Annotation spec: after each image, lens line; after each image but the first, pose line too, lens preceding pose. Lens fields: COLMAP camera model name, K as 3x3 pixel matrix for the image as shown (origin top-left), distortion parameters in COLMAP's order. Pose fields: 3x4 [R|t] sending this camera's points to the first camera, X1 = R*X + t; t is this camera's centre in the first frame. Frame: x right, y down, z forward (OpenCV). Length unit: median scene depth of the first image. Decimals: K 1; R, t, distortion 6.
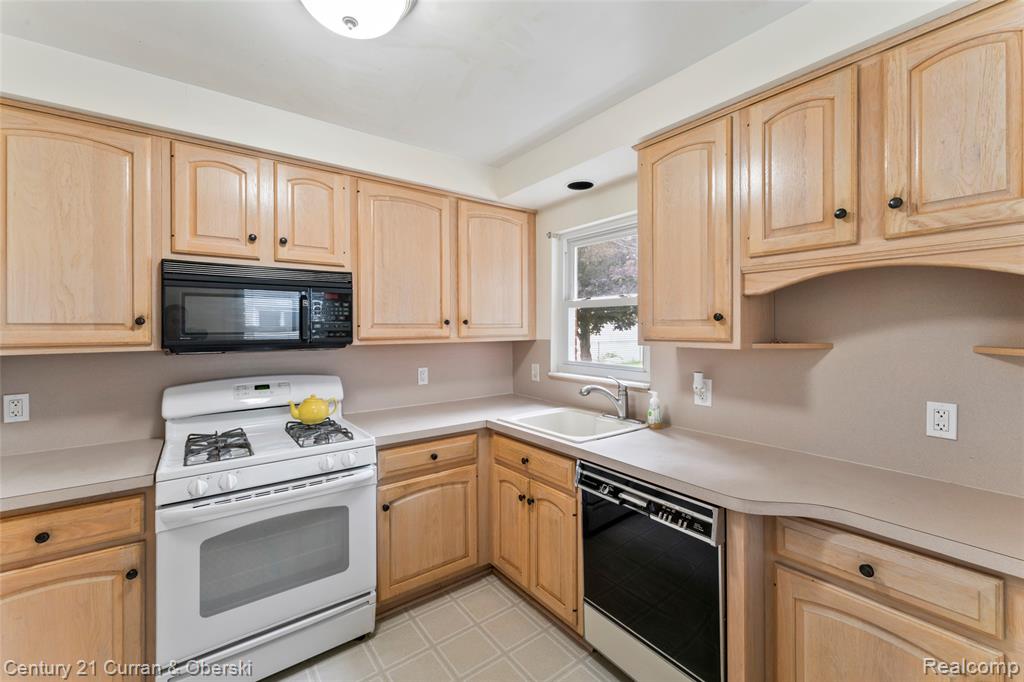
lens RADIAL K [[410.7, 0, 513.8], [0, 410.7, 329.9], [0, 0, 1]] dist [0.000096, 0.000183]
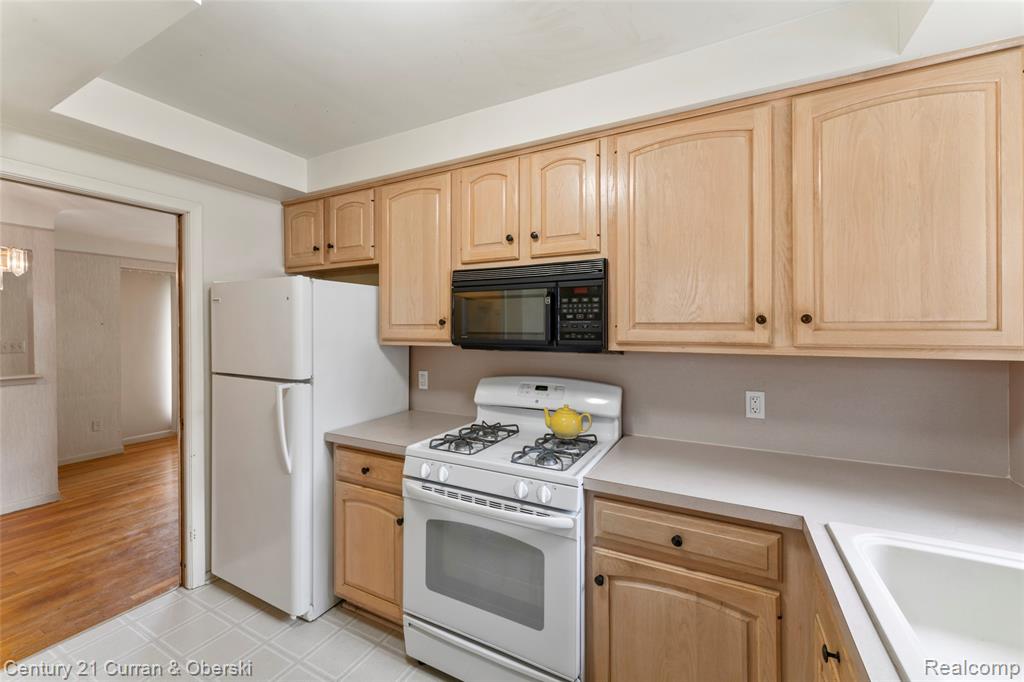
lens RADIAL K [[410.7, 0, 523.1], [0, 410.7, 328.4], [0, 0, 1]] dist [0.000096, 0.000183]
pose [[0.442255, 0.005361, -0.896873, 0.237212], [-0.008029, 0.999966, 0.002018, -0.005392], [0.896854, 0.006309, 0.442283, 0.497647]]
